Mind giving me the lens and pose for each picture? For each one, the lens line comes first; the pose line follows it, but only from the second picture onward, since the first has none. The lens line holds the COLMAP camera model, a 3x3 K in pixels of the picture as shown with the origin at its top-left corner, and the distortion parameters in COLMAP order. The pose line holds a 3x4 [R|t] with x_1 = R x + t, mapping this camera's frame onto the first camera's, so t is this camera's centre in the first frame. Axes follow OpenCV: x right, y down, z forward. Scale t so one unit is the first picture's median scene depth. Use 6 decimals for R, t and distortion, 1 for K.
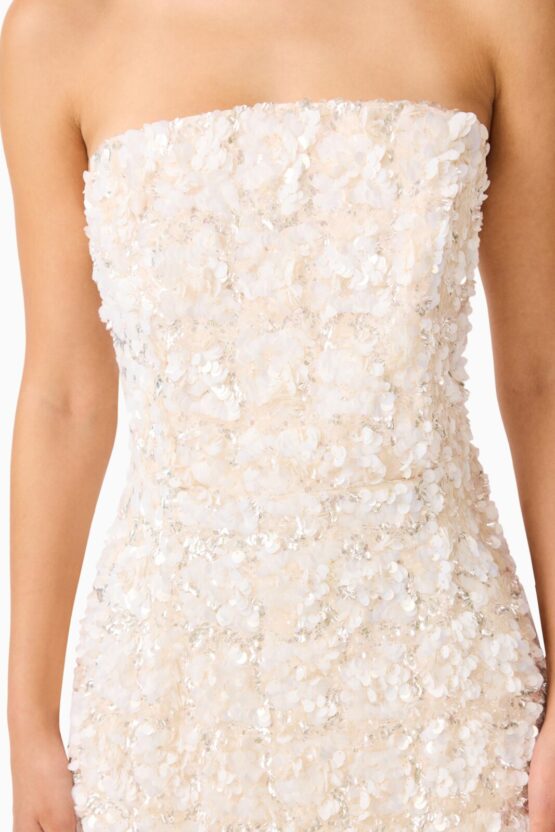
lens RADIAL K [[1616.4, 0, 277.5], [0, 1616.4, 416.0], [0, 0, 1]] dist [0.054165, 0.017431]
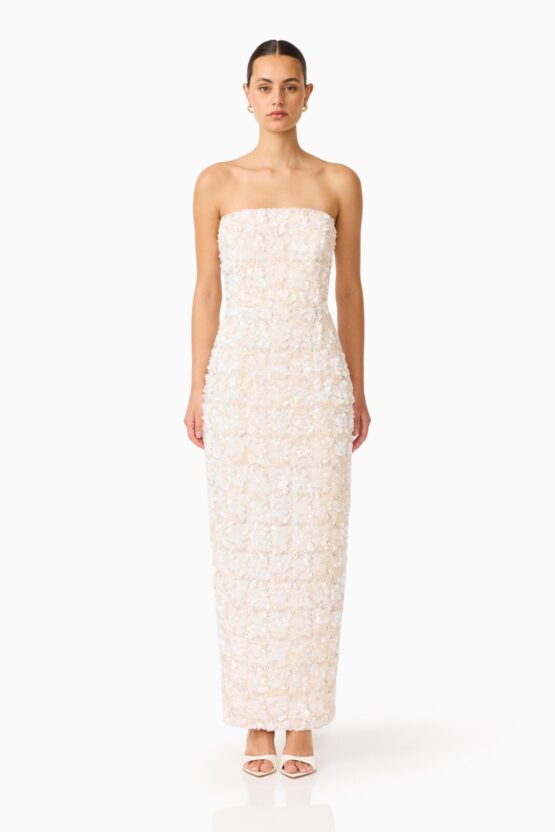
lens RADIAL K [[1616.4, 0, 277.5], [0, 1616.4, 416.0], [0, 0, 1]] dist [0.054165, 0.017431]
pose [[0.994868, 0.044568, 0.090833, -0.313463], [-0.027605, 0.983262, -0.180093, 0.932426], [-0.097339, 0.176662, 0.979447, -2.497742]]
